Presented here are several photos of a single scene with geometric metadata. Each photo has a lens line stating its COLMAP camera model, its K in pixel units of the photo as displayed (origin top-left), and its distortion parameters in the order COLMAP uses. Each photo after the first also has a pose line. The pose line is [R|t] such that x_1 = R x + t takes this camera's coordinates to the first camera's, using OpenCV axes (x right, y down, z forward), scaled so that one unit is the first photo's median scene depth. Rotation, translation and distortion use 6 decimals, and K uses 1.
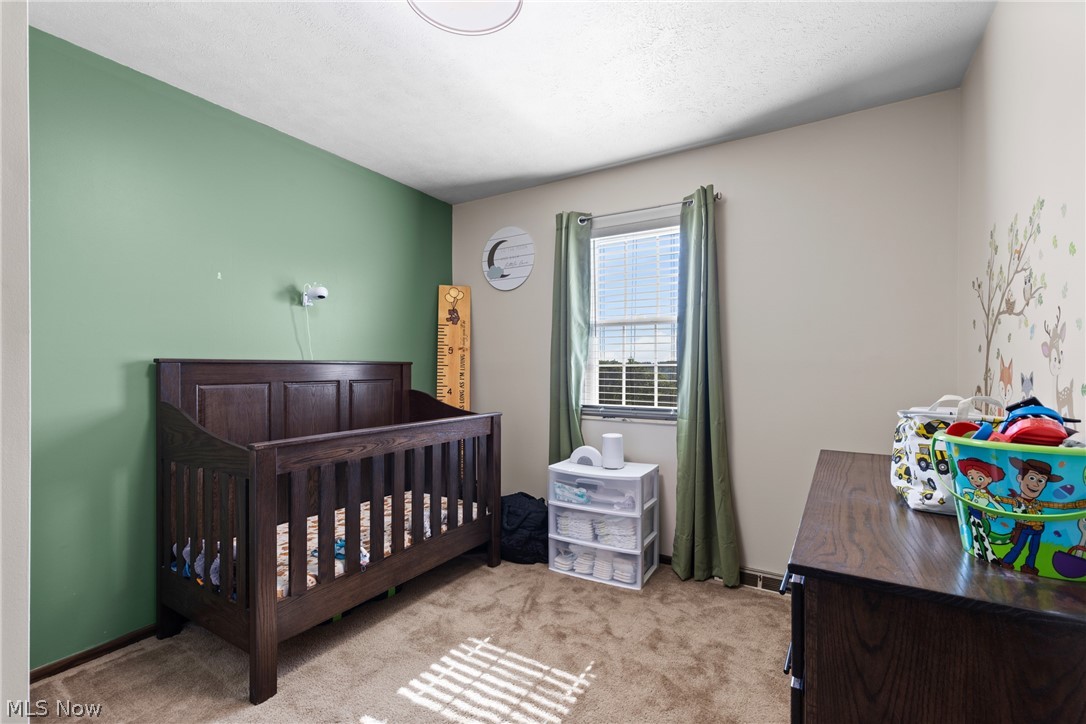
lens RADIAL K [[489.1, 0, 546.2], [0, 489.1, 365.4], [0, 0, 1]] dist [0.008253, 0.000138]
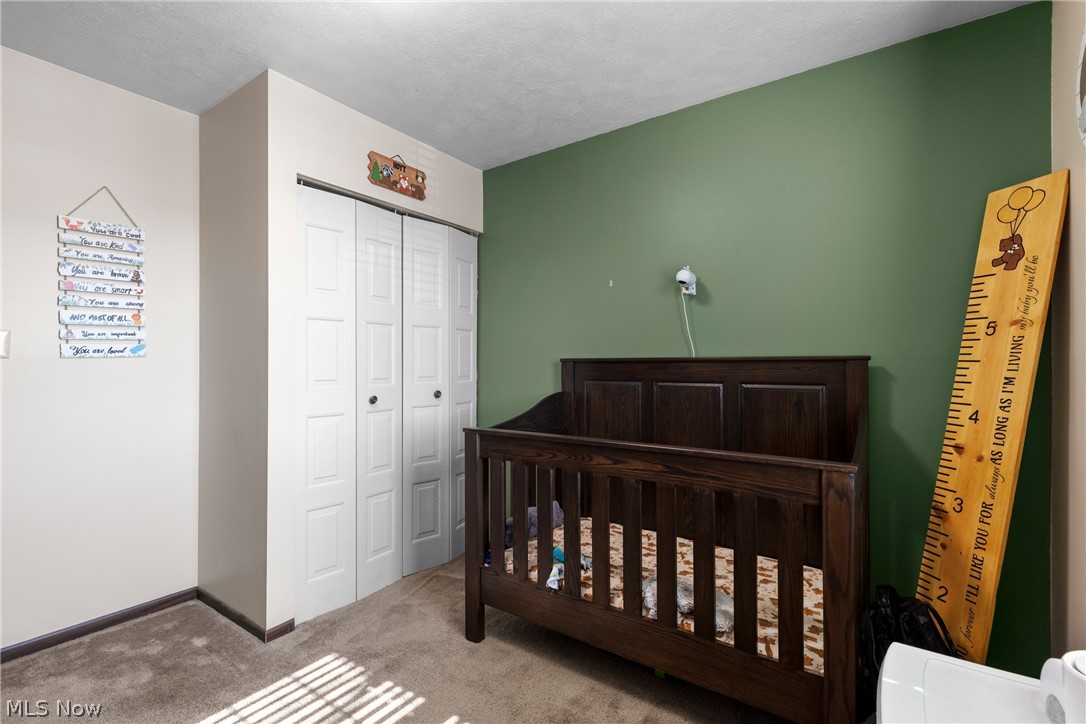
lens RADIAL K [[489.1, 0, 540.5], [0, 489.1, 361.2], [0, 0, 1]] dist [0.008253, 0.000138]
pose [[-0.078057, -0.008903, -0.996909, 0.305819], [0.003933, 0.999950, -0.009238, 0.002976], [0.996941, -0.004642, -0.078018, 0.621734]]
